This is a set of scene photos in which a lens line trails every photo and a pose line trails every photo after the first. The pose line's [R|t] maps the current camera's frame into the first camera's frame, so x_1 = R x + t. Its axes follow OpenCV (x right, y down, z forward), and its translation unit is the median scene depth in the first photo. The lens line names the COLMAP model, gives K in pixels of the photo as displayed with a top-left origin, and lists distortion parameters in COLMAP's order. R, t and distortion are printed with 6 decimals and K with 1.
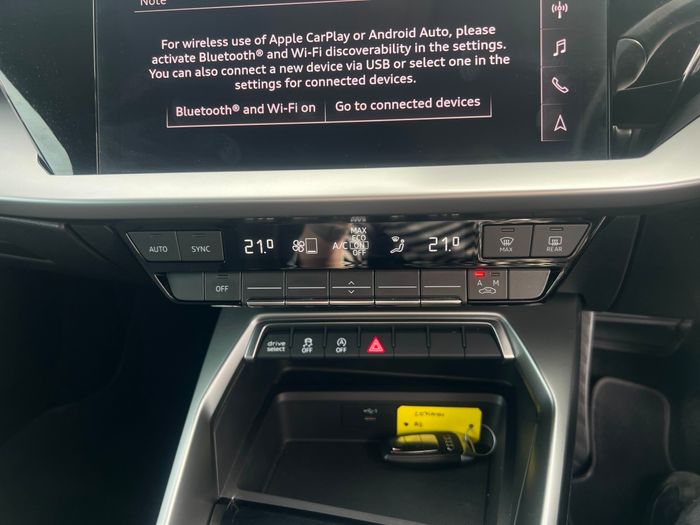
lens RADIAL K [[543.3, 0, 368.9], [0, 543.3, 263.0], [0, 0, 1]] dist [0.030431, -0.035469]
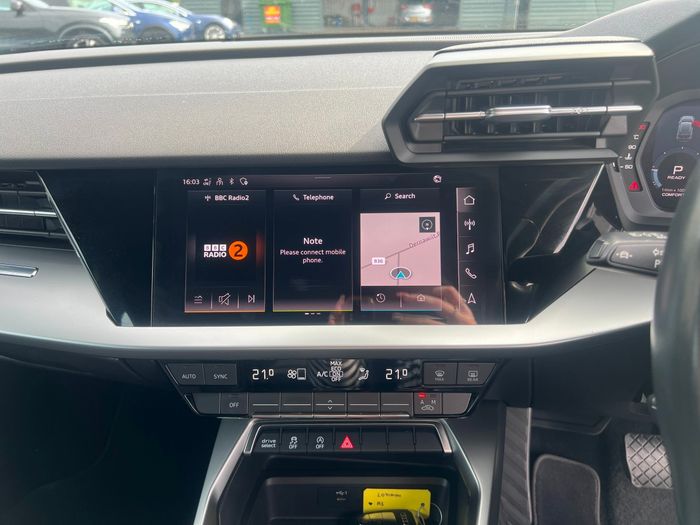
lens RADIAL K [[543.3, 0, 356.5], [0, 543.3, 267.8], [0, 0, 1]] dist [0.030431, -0.035469]
pose [[0.999146, 0.004203, 0.041113, -0.019431], [-0.000008, 0.994835, -0.101503, -0.131852], [-0.041327, 0.101416, 0.993985, -0.337534]]
